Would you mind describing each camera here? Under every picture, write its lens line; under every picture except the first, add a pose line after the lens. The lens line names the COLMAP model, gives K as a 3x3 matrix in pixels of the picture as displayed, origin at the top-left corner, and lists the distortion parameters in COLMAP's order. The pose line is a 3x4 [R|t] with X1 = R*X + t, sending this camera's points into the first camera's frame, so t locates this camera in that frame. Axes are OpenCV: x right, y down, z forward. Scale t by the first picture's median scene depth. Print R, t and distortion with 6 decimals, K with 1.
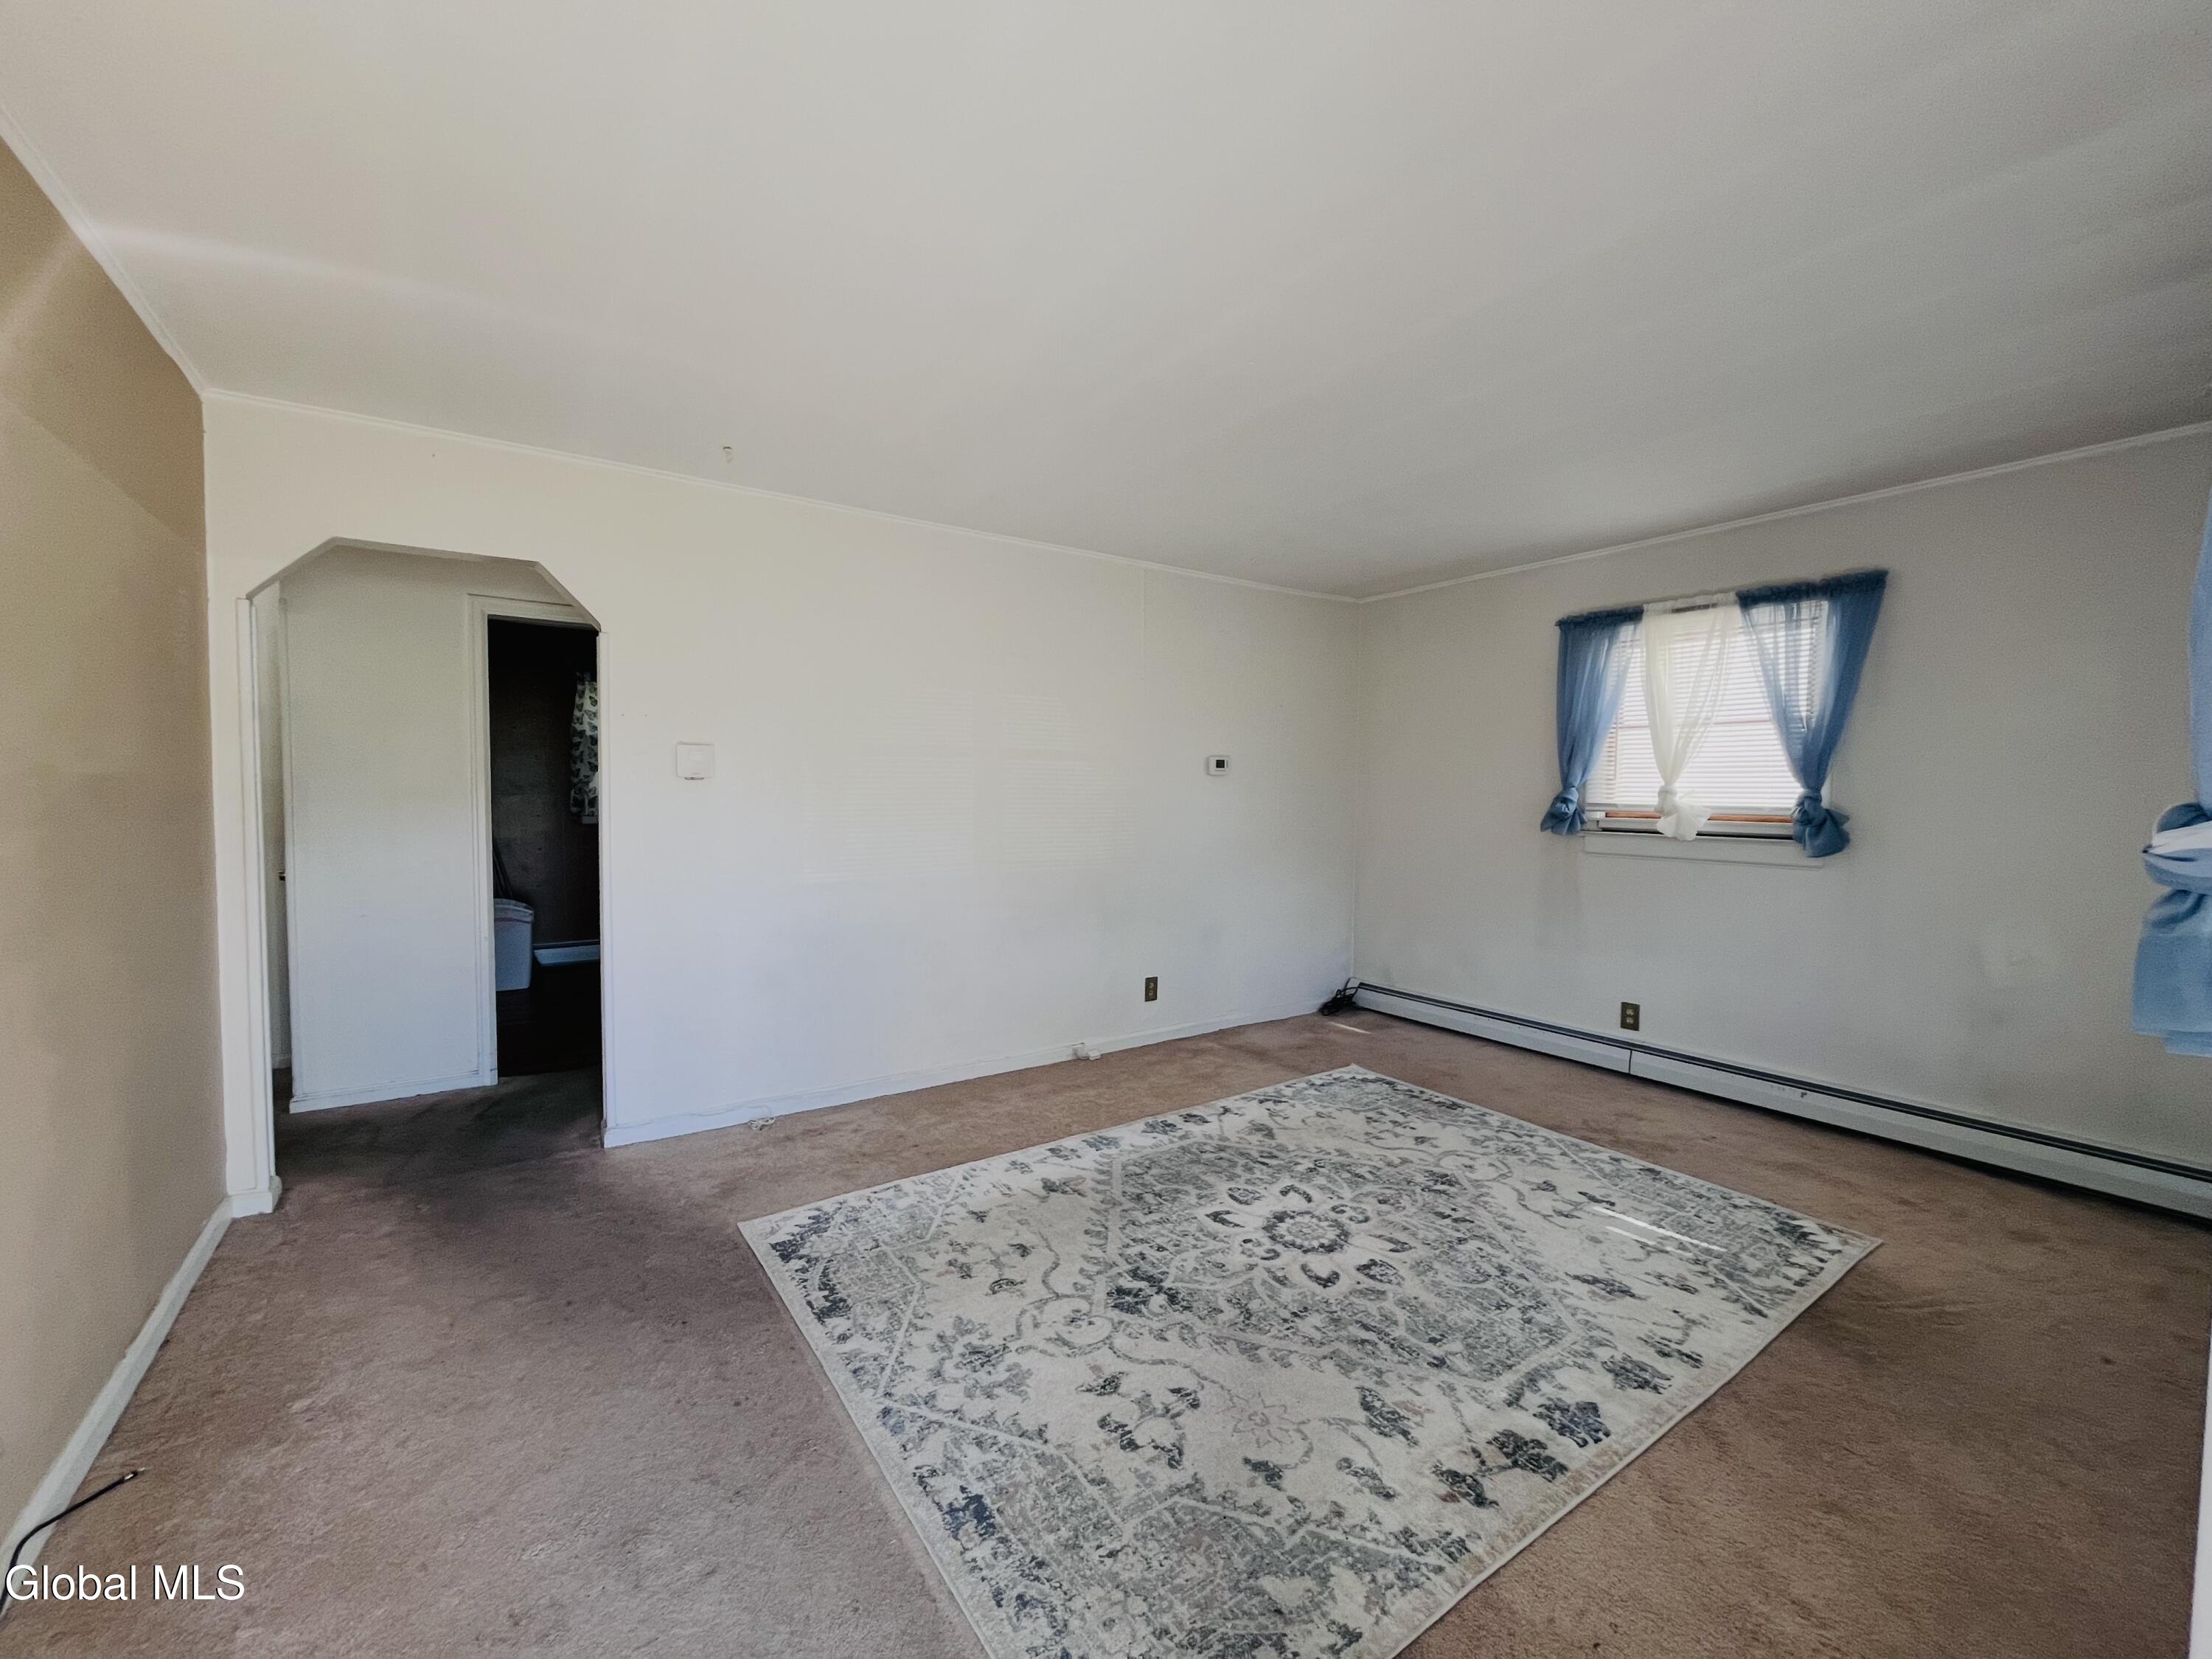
lens RADIAL K [[892.4, 0, 1104.8], [0, 892.4, 826.1], [0, 0, 1]] dist [-0.001982, -0.000361]
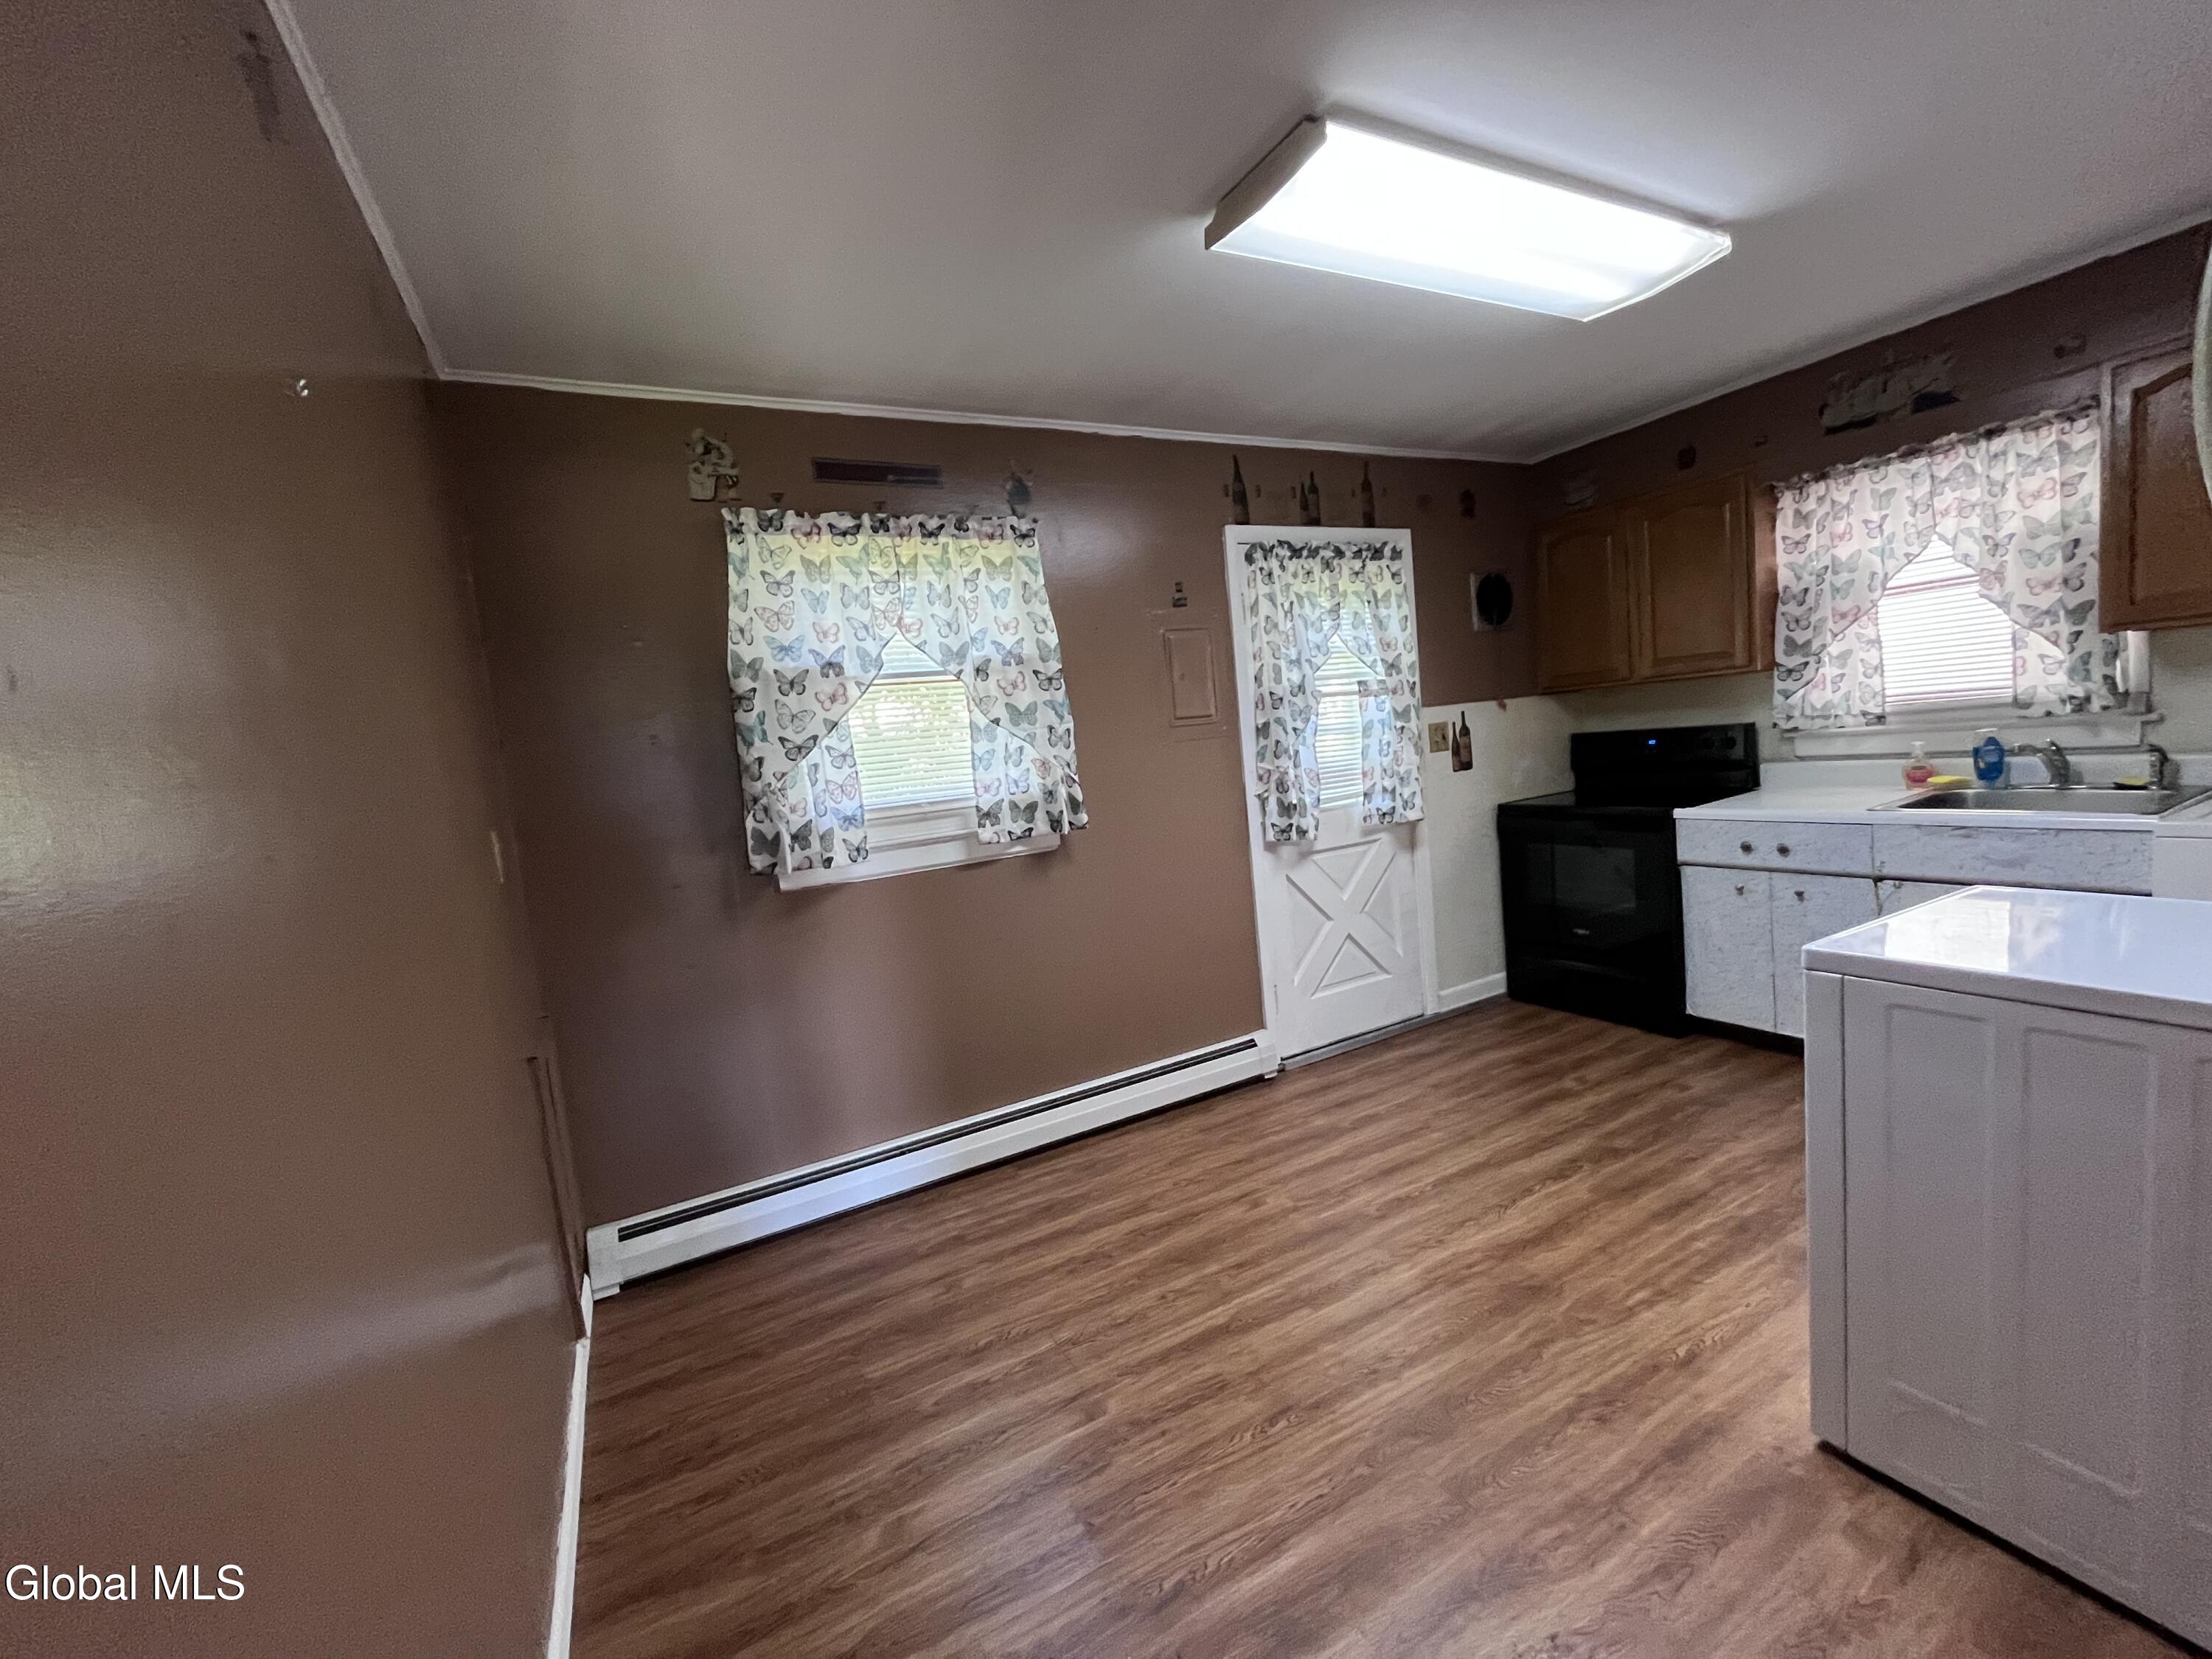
lens RADIAL K [[892.4, 0, 1103.1], [0, 892.4, 834.0], [0, 0, 1]] dist [-0.001982, -0.000361]
pose [[0.987251, -0.090015, -0.131277, -0.391724], [0.098431, 0.993388, 0.059088, -0.039250], [0.125090, -0.071256, 0.989583, 0.628305]]
